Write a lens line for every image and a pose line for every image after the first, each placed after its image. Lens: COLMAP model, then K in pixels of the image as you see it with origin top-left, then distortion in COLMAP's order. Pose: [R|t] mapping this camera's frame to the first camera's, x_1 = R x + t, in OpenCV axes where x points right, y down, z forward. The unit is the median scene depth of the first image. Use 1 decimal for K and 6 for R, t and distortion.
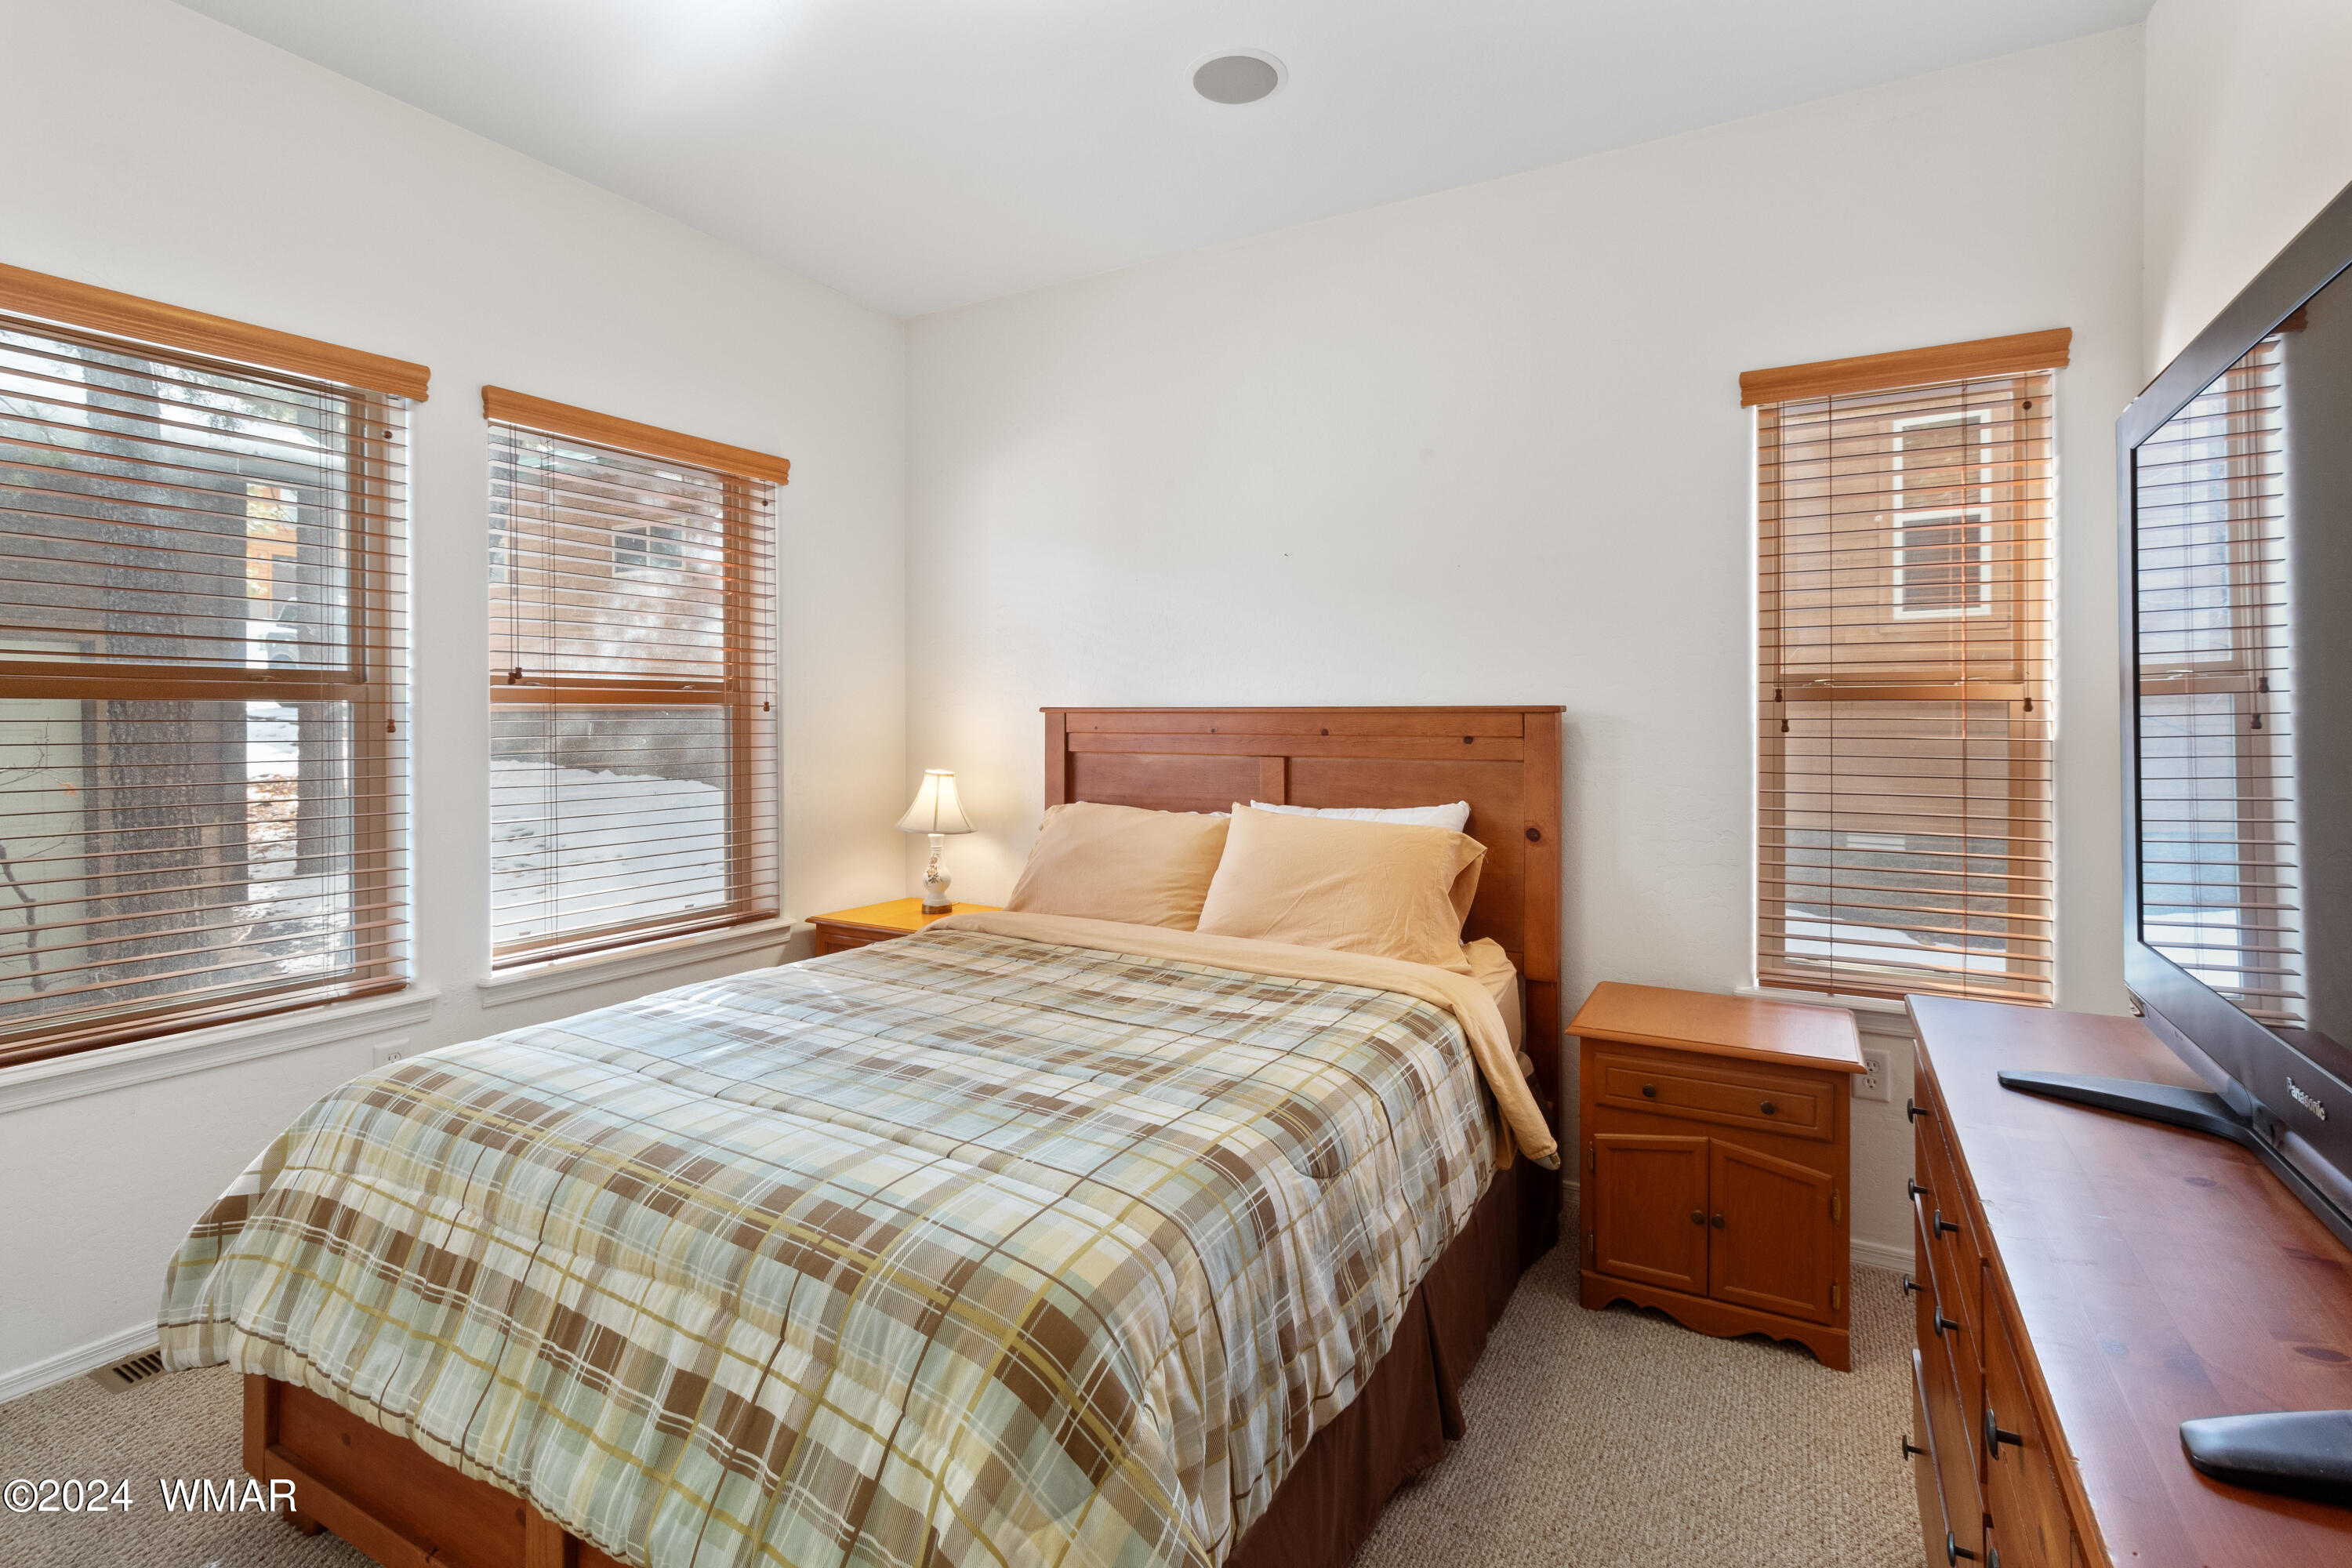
lens RADIAL K [[1100.3, 0, 1191.1], [0, 1100.3, 712.6], [0, 0, 1]] dist [0.000740, 0.000293]
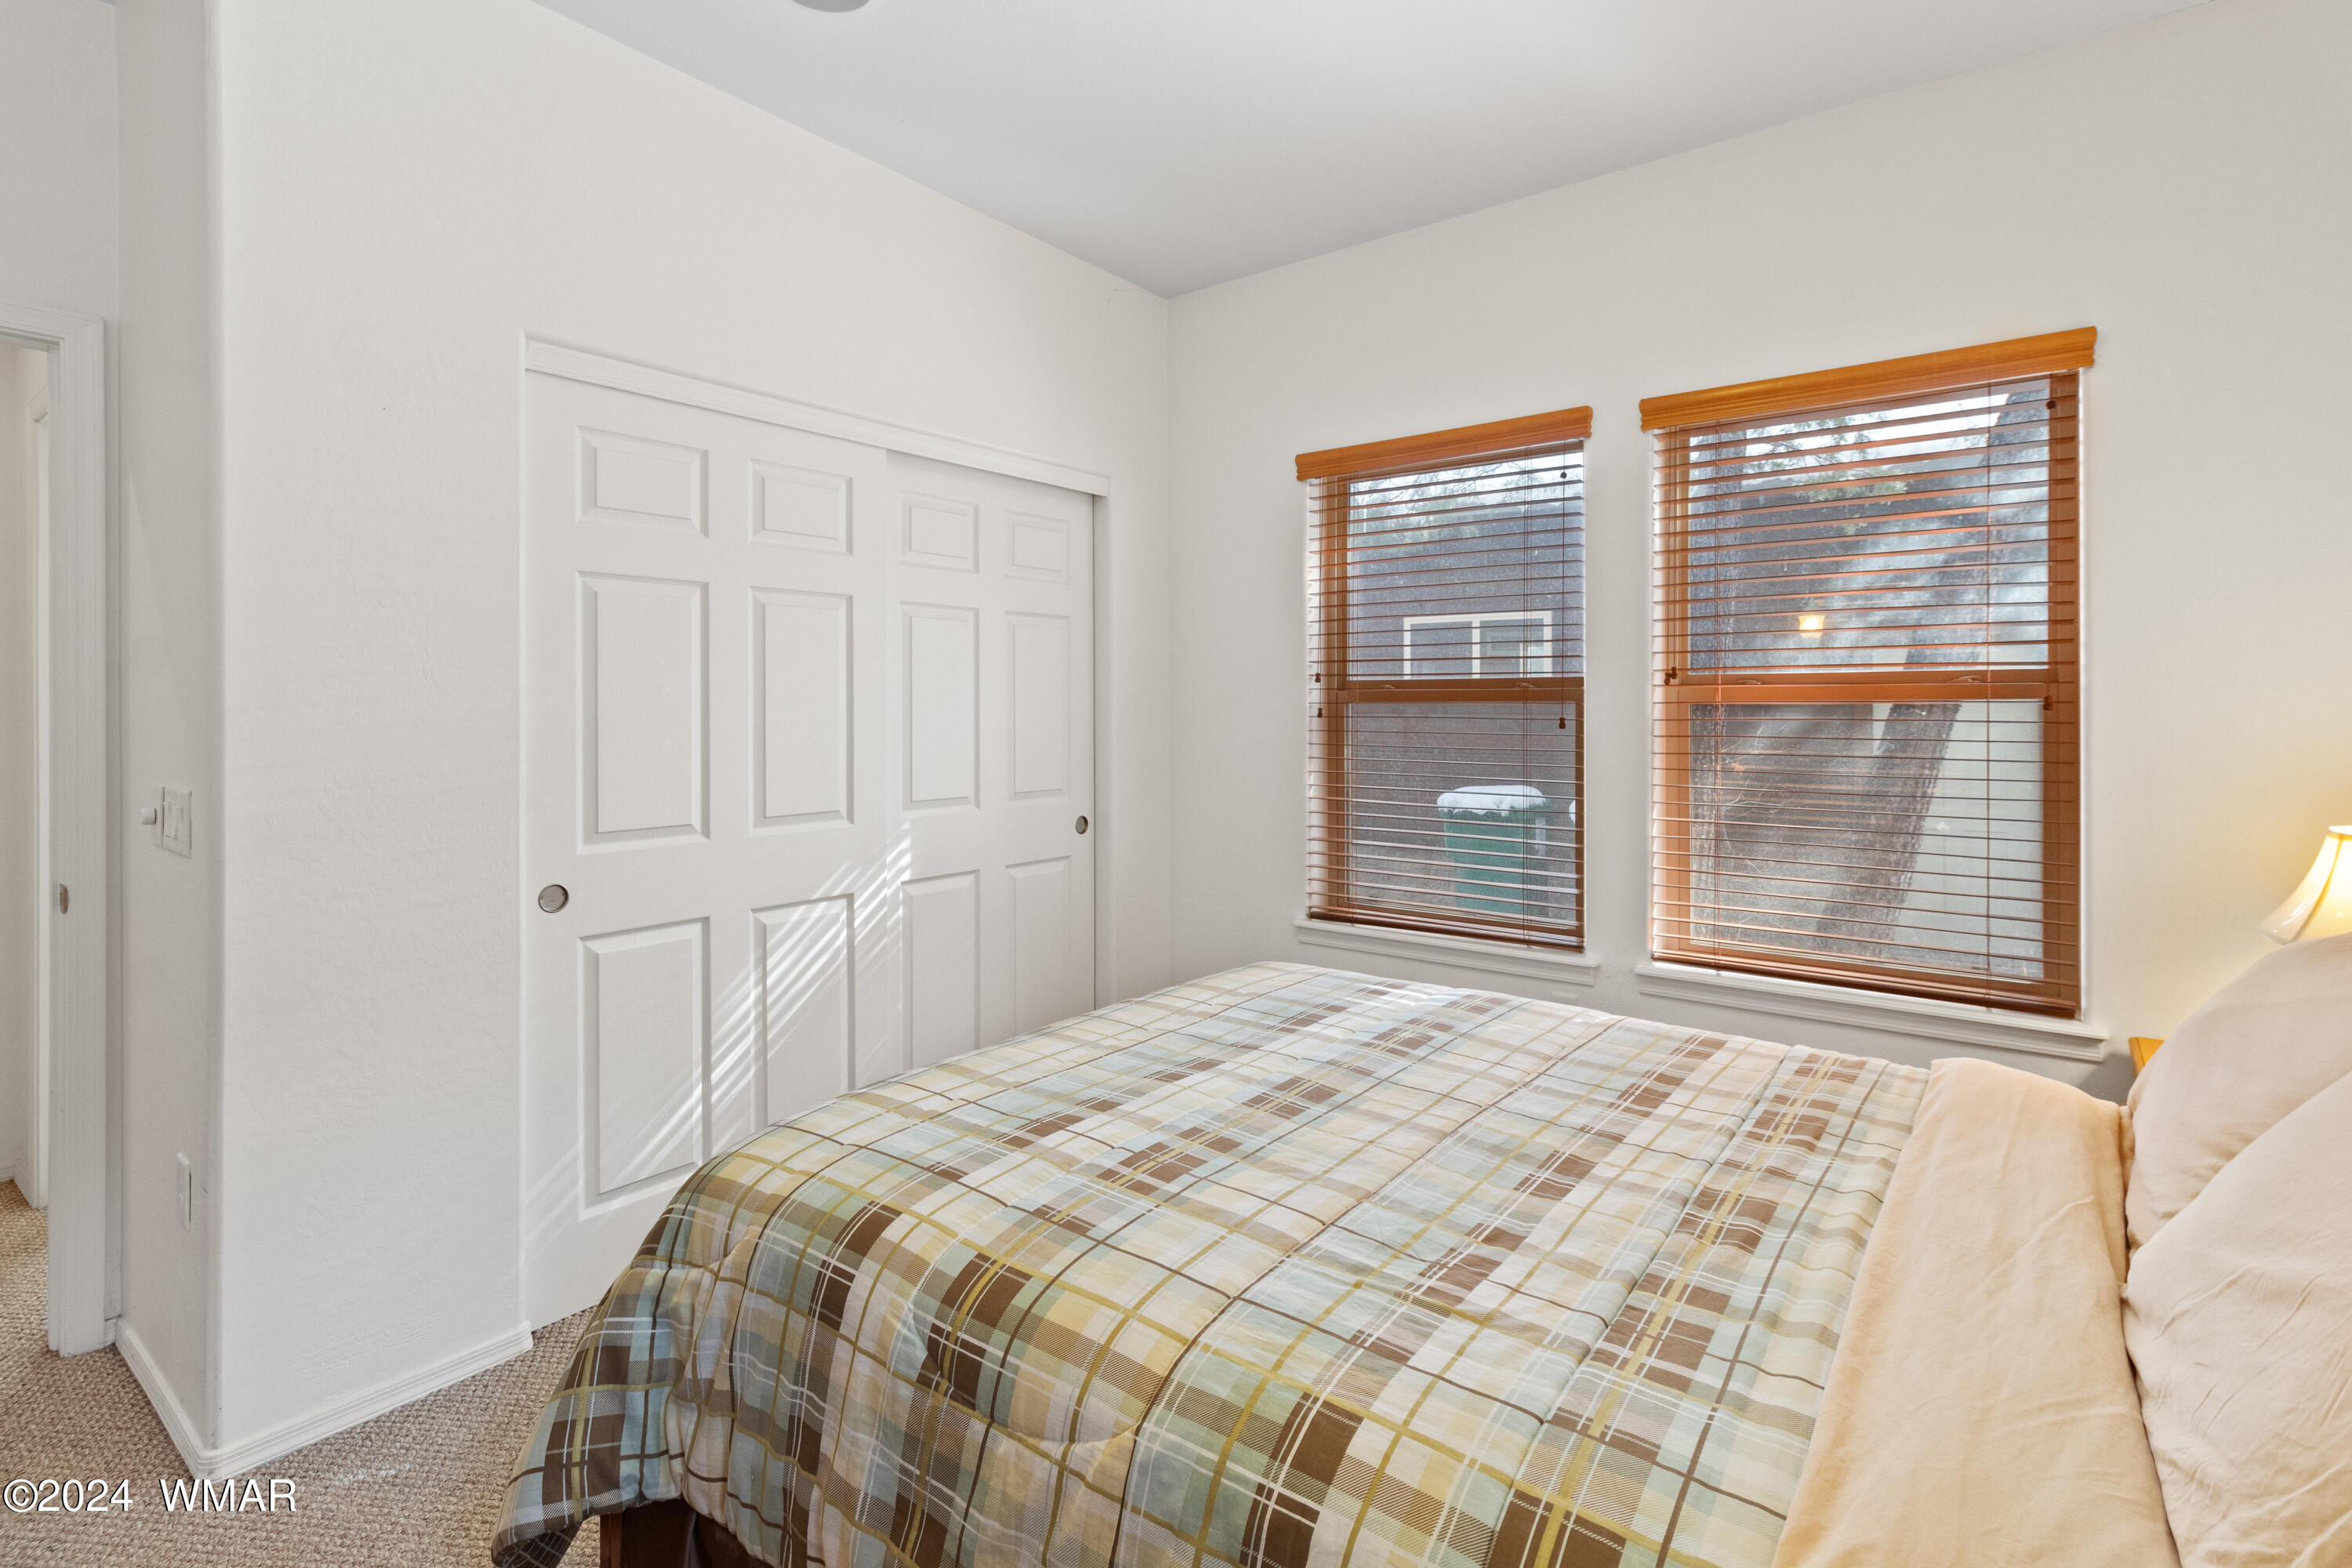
lens RADIAL K [[1100.3, 0, 1191.1], [0, 1100.3, 712.6], [0, 0, 1]] dist [0.000740, 0.000293]
pose [[-0.131298, 0.002319, -0.991340, 0.737842], [0.004414, 0.999989, 0.001755, -0.007492], [0.991333, -0.004145, -0.131307, 1.147992]]
